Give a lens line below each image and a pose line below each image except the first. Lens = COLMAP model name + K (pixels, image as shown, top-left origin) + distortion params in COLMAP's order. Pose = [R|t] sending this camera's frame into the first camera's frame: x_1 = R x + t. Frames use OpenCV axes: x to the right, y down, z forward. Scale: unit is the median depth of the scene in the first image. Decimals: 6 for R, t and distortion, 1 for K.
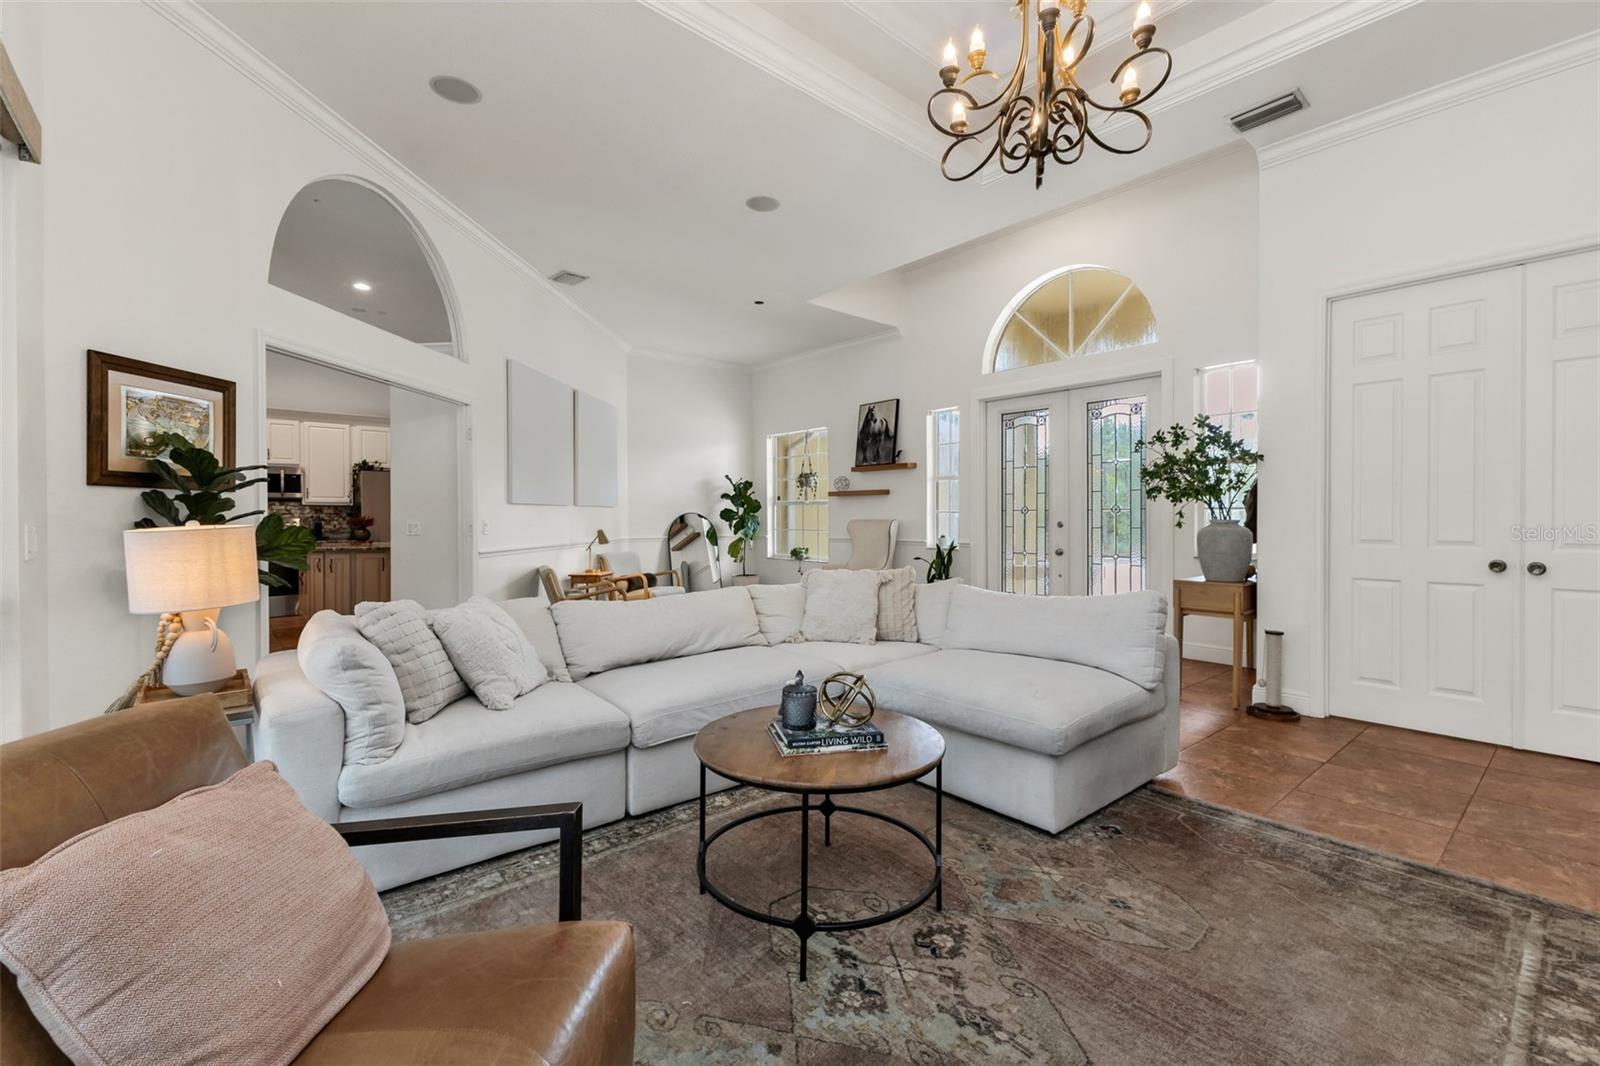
lens RADIAL K [[718.3, 0, 809.5], [0, 718.3, 518.5], [0, 0, 1]] dist [0.004748, 0.000041]
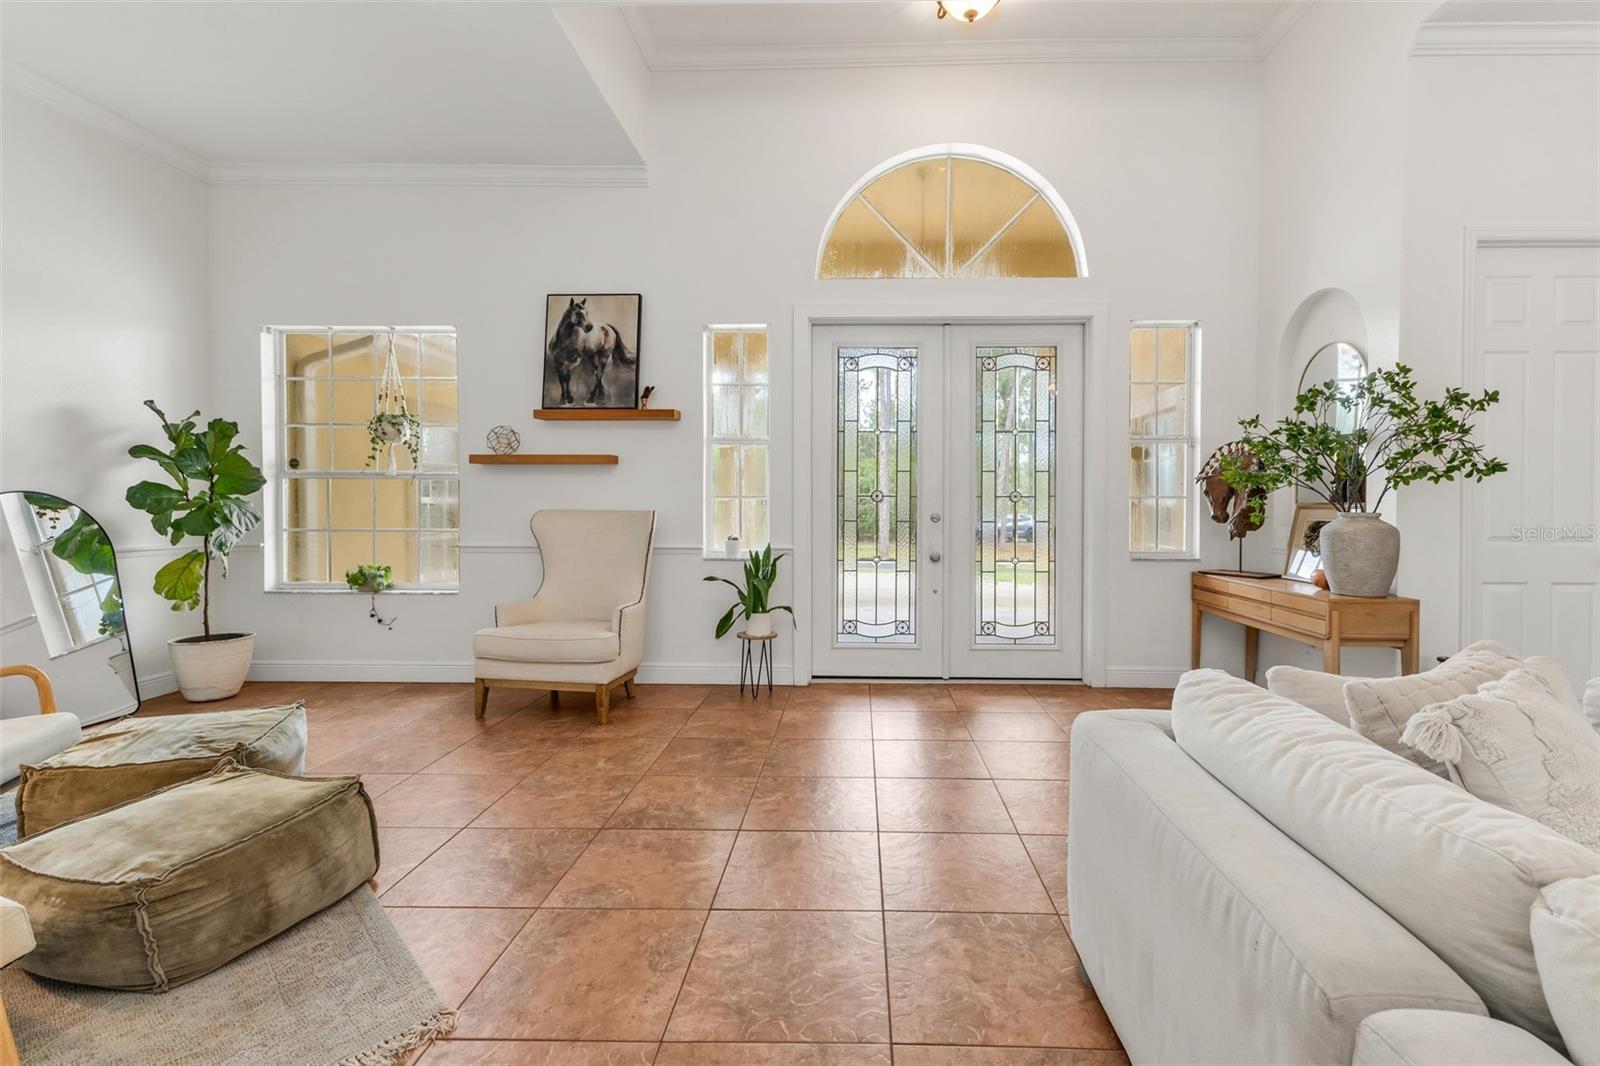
lens RADIAL K [[718.3, 0, 809.5], [0, 718.3, 518.5], [0, 0, 1]] dist [0.004748, 0.000041]
pose [[0.661772, -0.005746, 0.749683, -0.202225], [-0.004400, 0.999924, 0.011548, 0.000995], [-0.749693, -0.010940, 0.661696, 0.507166]]
